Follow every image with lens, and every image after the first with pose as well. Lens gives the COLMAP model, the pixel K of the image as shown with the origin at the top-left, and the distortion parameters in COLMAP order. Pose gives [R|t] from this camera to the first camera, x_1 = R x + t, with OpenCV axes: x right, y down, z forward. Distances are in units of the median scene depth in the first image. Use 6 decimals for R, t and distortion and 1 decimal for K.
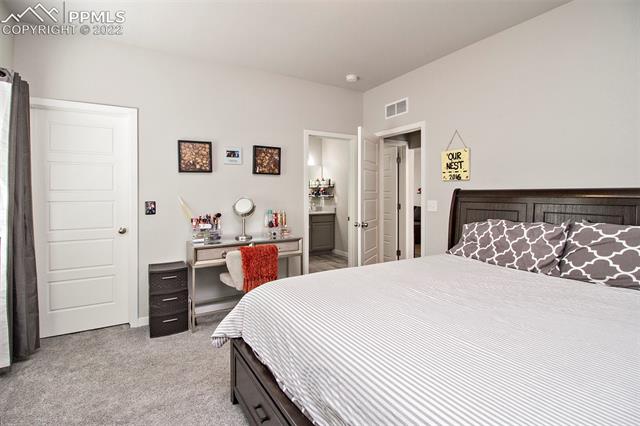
lens RADIAL K [[306.2, 0, 321.3], [0, 306.2, 200.4], [0, 0, 1]] dist [-0.001348, -0.000293]
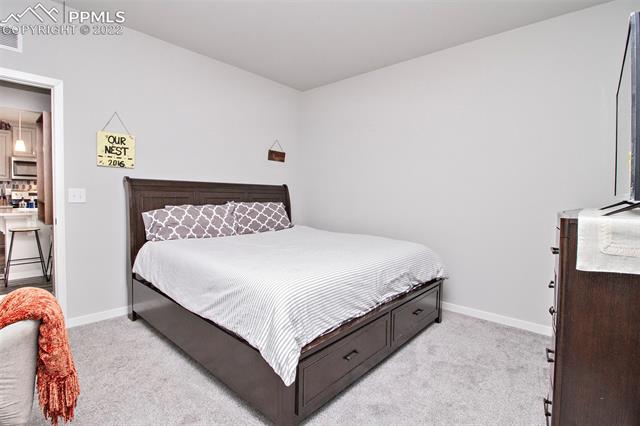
lens RADIAL K [[306.2, 0, 321.3], [0, 306.2, 200.4], [0, 0, 1]] dist [-0.001348, -0.000293]
pose [[-0.292661, -0.032315, 0.955670, -0.630025], [-0.007799, 0.999476, 0.031408, 0.001436], [-0.956184, 0.001739, -0.292760, 0.689826]]
